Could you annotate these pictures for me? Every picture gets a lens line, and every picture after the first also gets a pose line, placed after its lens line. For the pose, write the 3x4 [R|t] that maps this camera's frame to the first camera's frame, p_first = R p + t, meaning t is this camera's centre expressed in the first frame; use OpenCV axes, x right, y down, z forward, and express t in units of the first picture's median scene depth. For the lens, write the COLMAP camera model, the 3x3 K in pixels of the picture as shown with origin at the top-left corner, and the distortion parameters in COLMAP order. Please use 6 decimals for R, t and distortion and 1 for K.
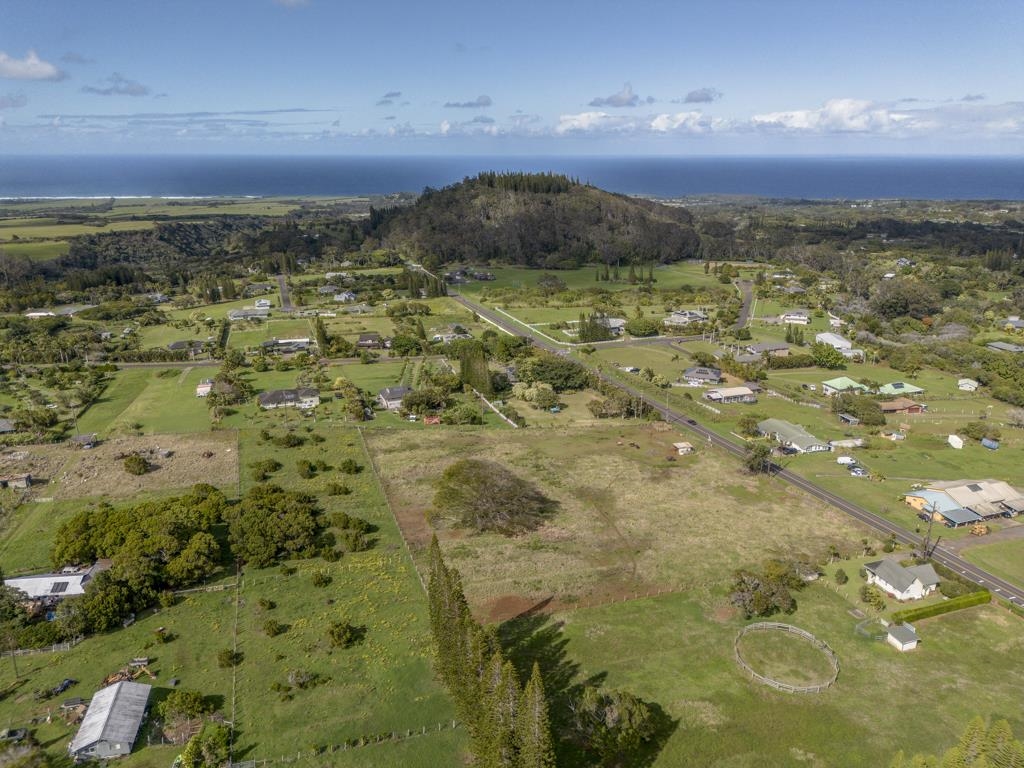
lens RADIAL K [[717.0, 0, 512.0], [0, 717.0, 384.0], [0, 0, 1]] dist [0.088044, -0.096207]
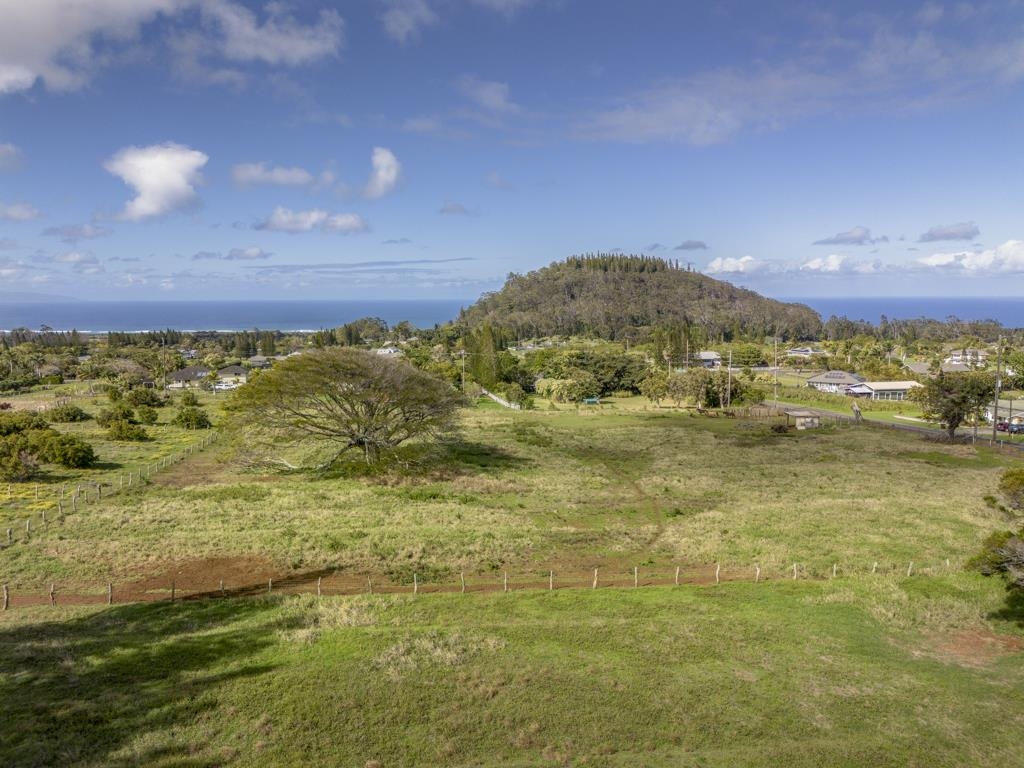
lens RADIAL K [[727.5, 0, 512.0], [0, 727.5, 384.0], [0, 0, 1]] dist [0.085730, -0.091670]
pose [[0.988556, 0.012526, -0.150331, 0.110739], [-0.040883, 0.981497, -0.187064, 0.183684], [0.145206, 0.191069, 0.970777, 0.458224]]
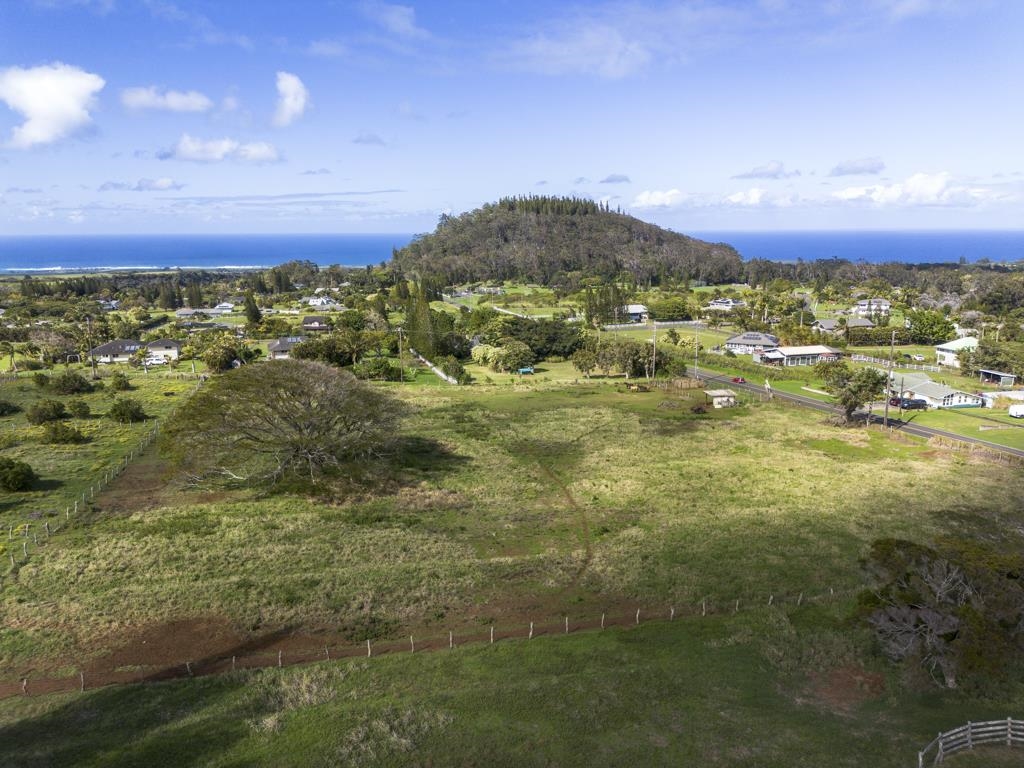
lens RADIAL K [[717.0, 0, 512.0], [0, 717.0, 384.0], [0, 0, 1]] dist [0.088044, -0.096207]
pose [[0.998160, 0.005264, -0.060403, 0.110969], [-0.011241, 0.995020, -0.099039, 0.144454], [0.059581, 0.099536, 0.993249, 0.437721]]
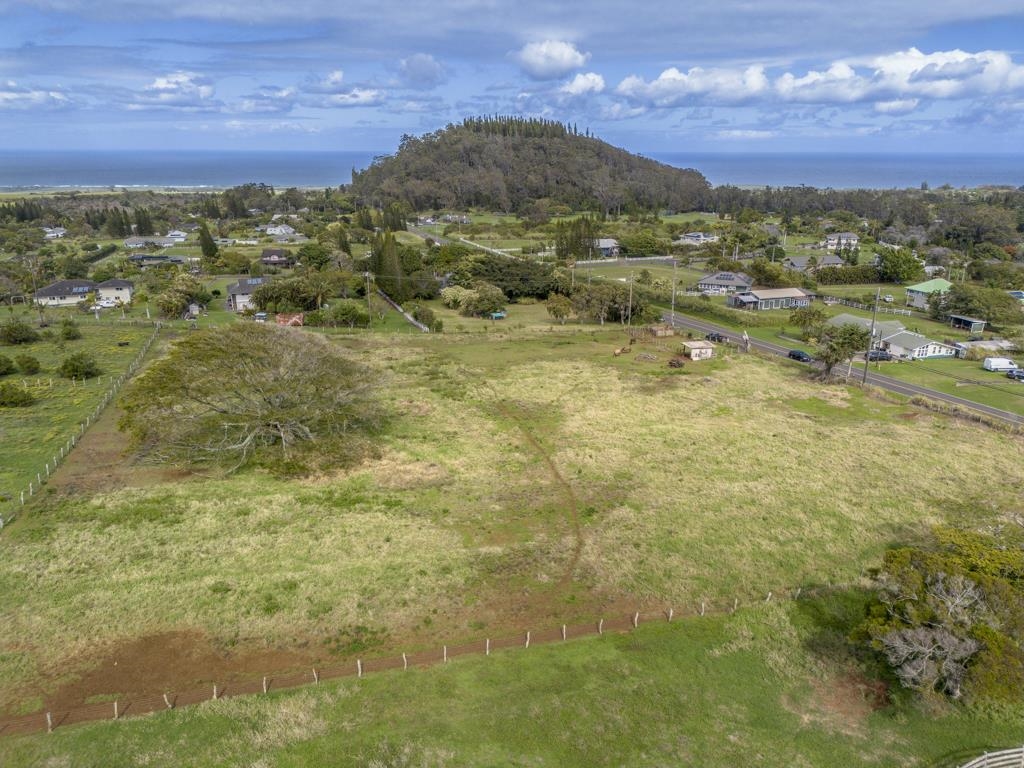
lens RADIAL K [[717.0, 0, 512.0], [0, 717.0, 384.0], [0, 0, 1]] dist [0.088044, -0.096207]
pose [[0.999924, 0.006496, -0.010441, 0.100931], [-0.006466, 0.999975, 0.002975, 0.121538], [0.010460, -0.002907, 0.999941, 0.452882]]
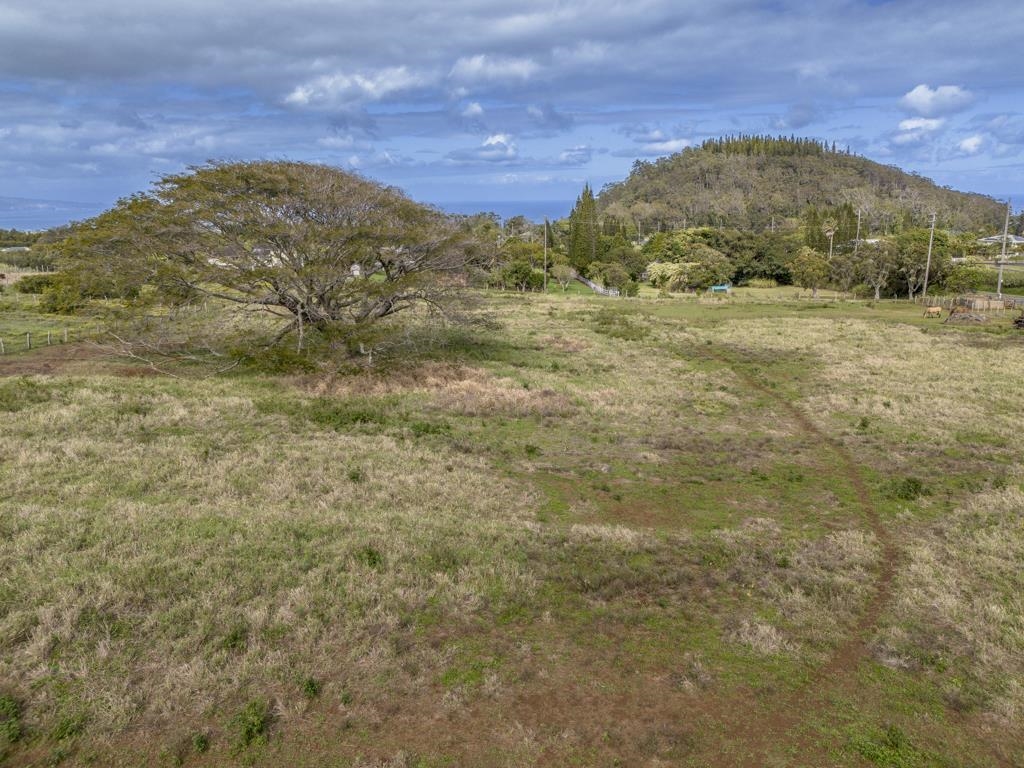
lens RADIAL K [[735.3, 0, 512.0], [0, 735.3, 384.0], [0, 0, 1]] dist [0.086000, -0.099597]
pose [[0.949375, 0.069021, -0.306469, 0.107218], [-0.088267, 0.994872, -0.049376, 0.171610], [0.301489, 0.073927, 0.950599, 0.628198]]
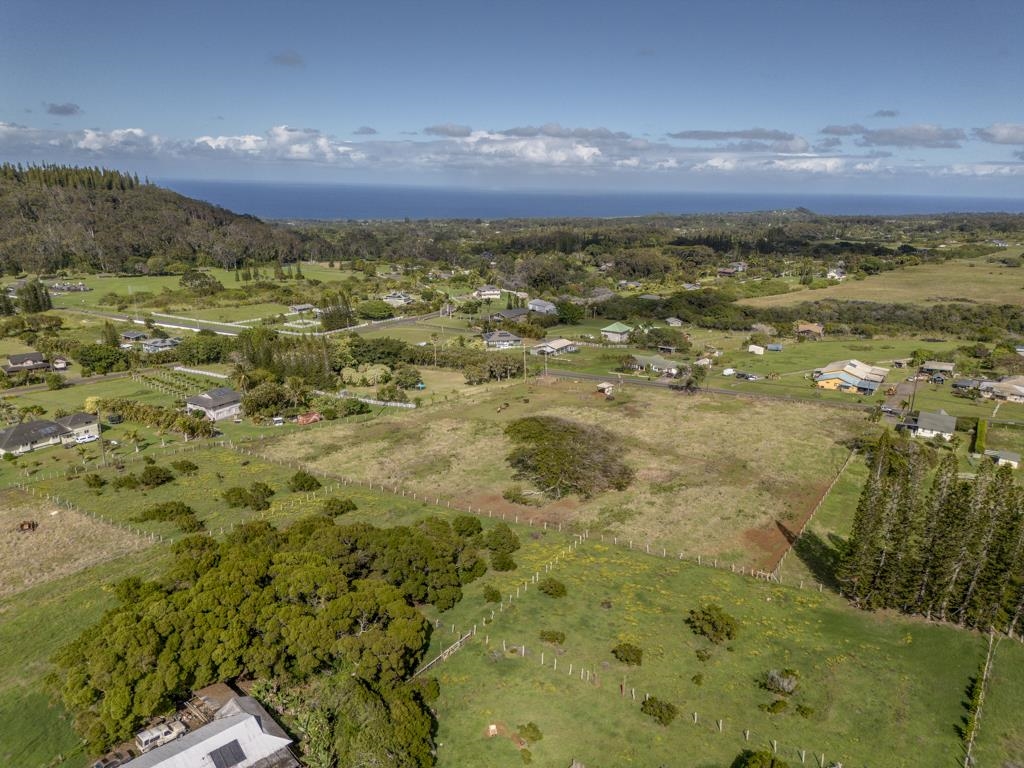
lens RADIAL K [[717.0, 0, 512.0], [0, 717.0, 384.0], [0, 0, 1]] dist [0.088044, -0.096207]
pose [[0.787372, -0.151998, 0.597446, -0.460980], [0.171621, 0.984861, 0.024384, 0.040042], [-0.592108, 0.083335, 0.801538, 0.317788]]
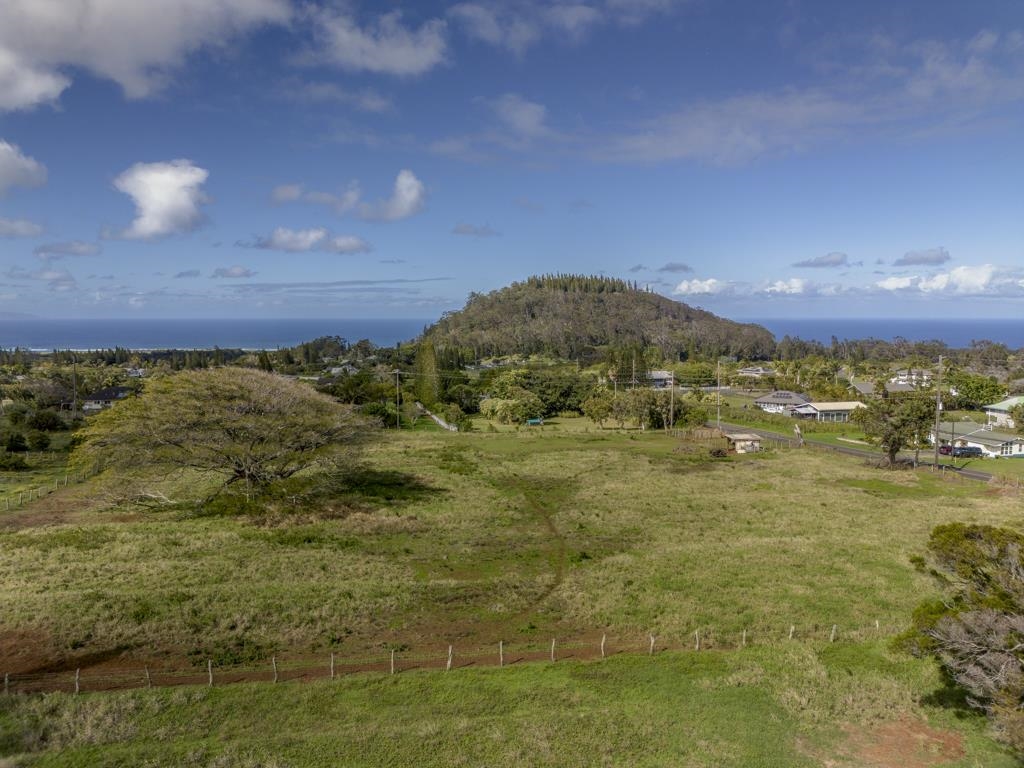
lens RADIAL K [[717.0, 0, 512.0], [0, 717.0, 384.0], [0, 0, 1]] dist [0.088044, -0.096207]
pose [[0.994391, 0.009130, -0.105375, 0.133671], [-0.031581, 0.976450, -0.213419, 0.172430], [0.100944, 0.215550, 0.971261, 0.500101]]
